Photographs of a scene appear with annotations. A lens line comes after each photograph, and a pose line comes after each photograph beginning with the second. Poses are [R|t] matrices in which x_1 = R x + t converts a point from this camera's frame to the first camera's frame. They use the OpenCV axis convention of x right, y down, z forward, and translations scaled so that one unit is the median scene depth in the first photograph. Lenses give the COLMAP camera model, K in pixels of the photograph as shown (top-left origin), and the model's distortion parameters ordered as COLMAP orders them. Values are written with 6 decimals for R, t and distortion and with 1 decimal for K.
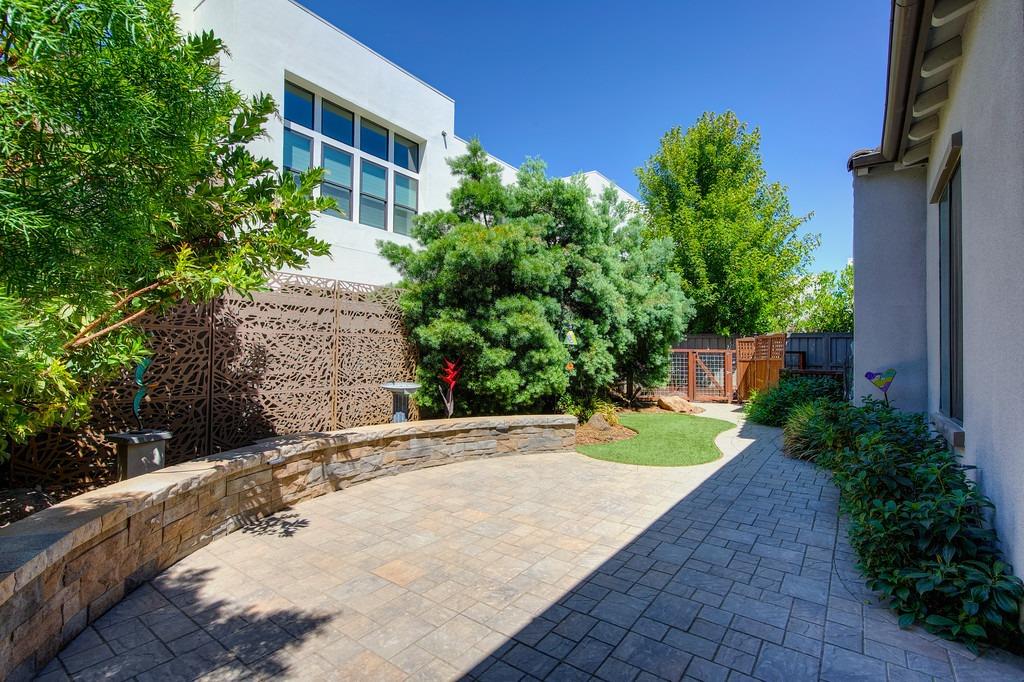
lens RADIAL K [[473.1, 0, 513.5], [0, 473.1, 336.6], [0, 0, 1]] dist [0.000827, 0.000593]
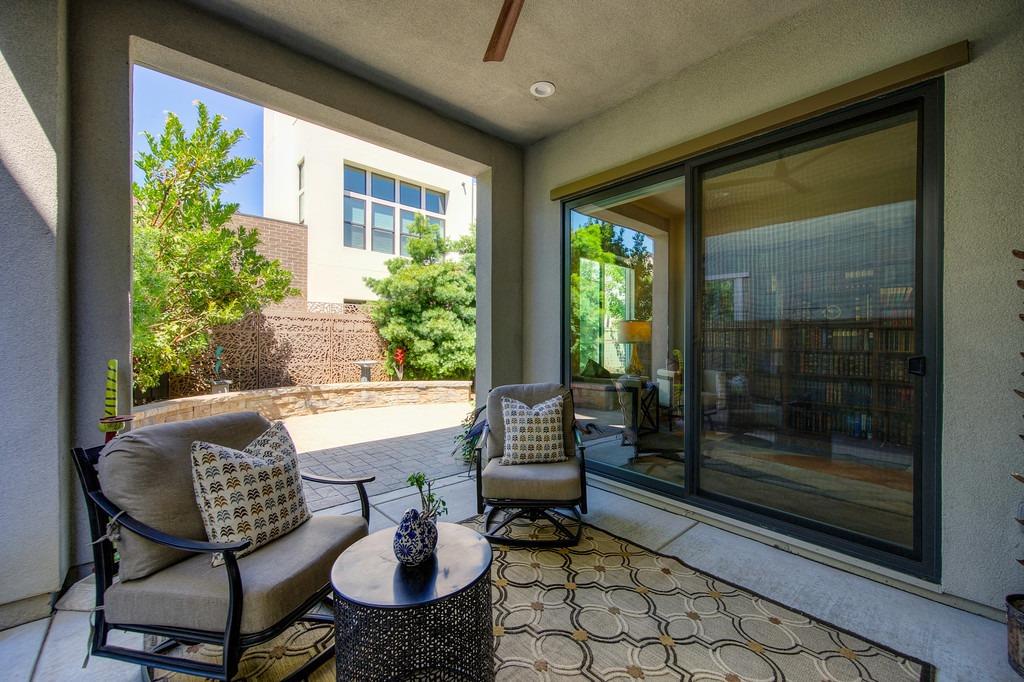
lens RADIAL K [[404.3, 0, 515.2], [0, 404.3, 339.3], [0, 0, 1]] dist [-0.004281, -0.000172]
pose [[0.980431, -0.004366, -0.196816, 0.553391], [0.009658, 0.999617, 0.025934, -0.013208], [0.196628, -0.027327, 0.980097, -0.332031]]
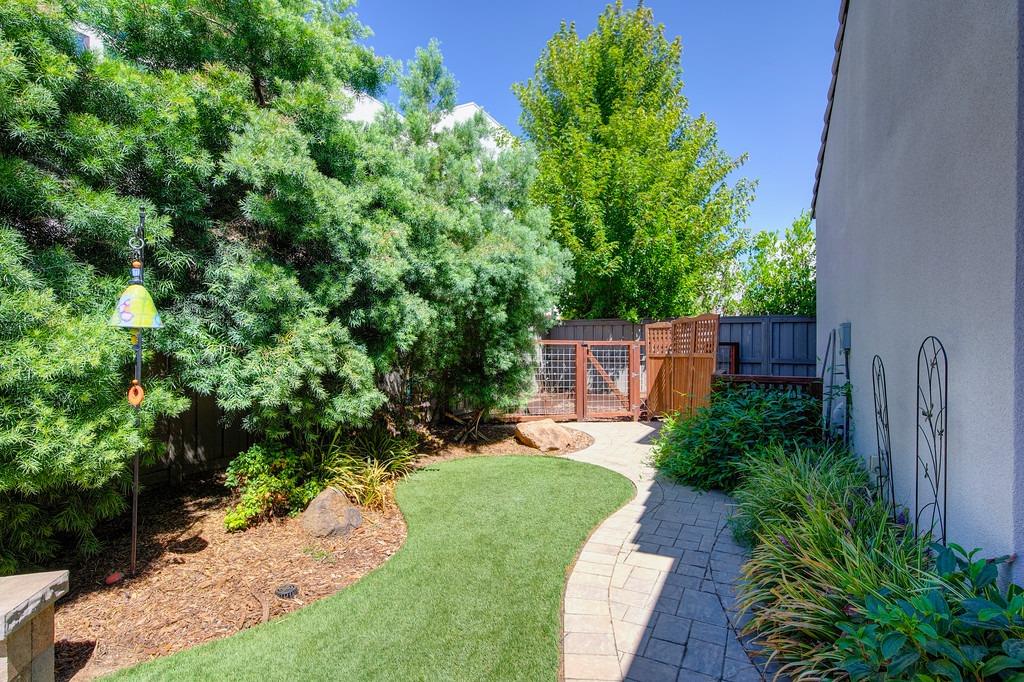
lens RADIAL K [[501.1, 0, 511.9], [0, 501.1, 343.3], [0, 0, 1]] dist [0.018420, 0.000044]
pose [[0.986726, -0.007469, 0.162221, 0.342196], [0.002654, 0.999550, 0.029879, 0.019574], [-0.162371, -0.029052, 0.986302, 0.667680]]
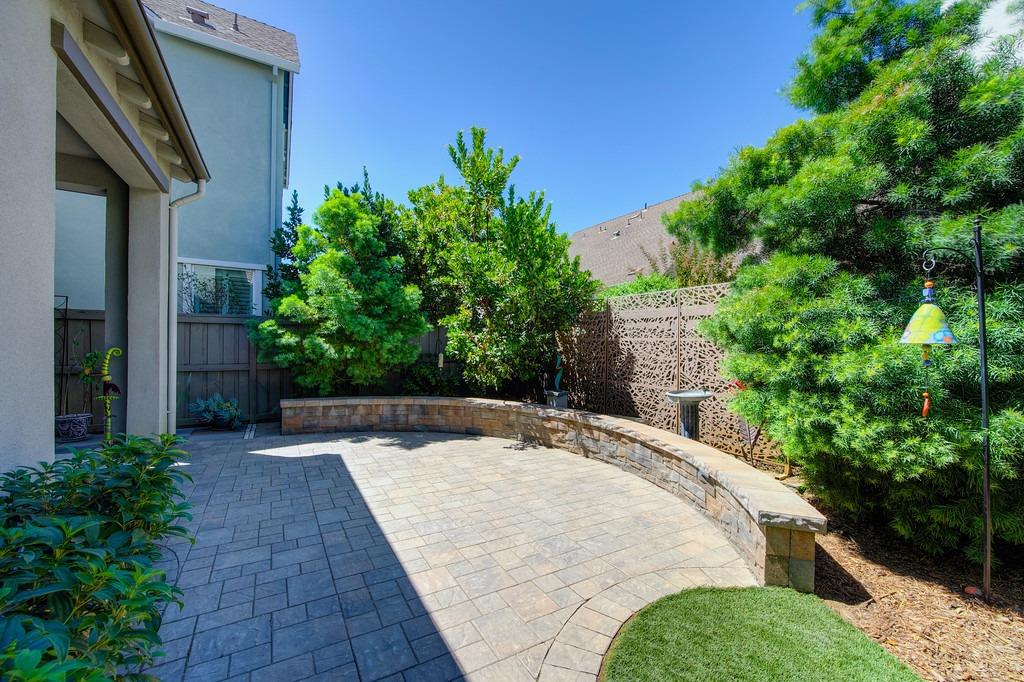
lens RADIAL K [[404.3, 0, 517.2], [0, 404.3, 346.0], [0, 0, 1]] dist [-0.004281, -0.000172]
pose [[-0.380984, -0.020725, -0.924349, 0.551260], [-0.000669, 0.999755, -0.022140, 0.026957], [0.924582, -0.007817, -0.380904, 0.908881]]
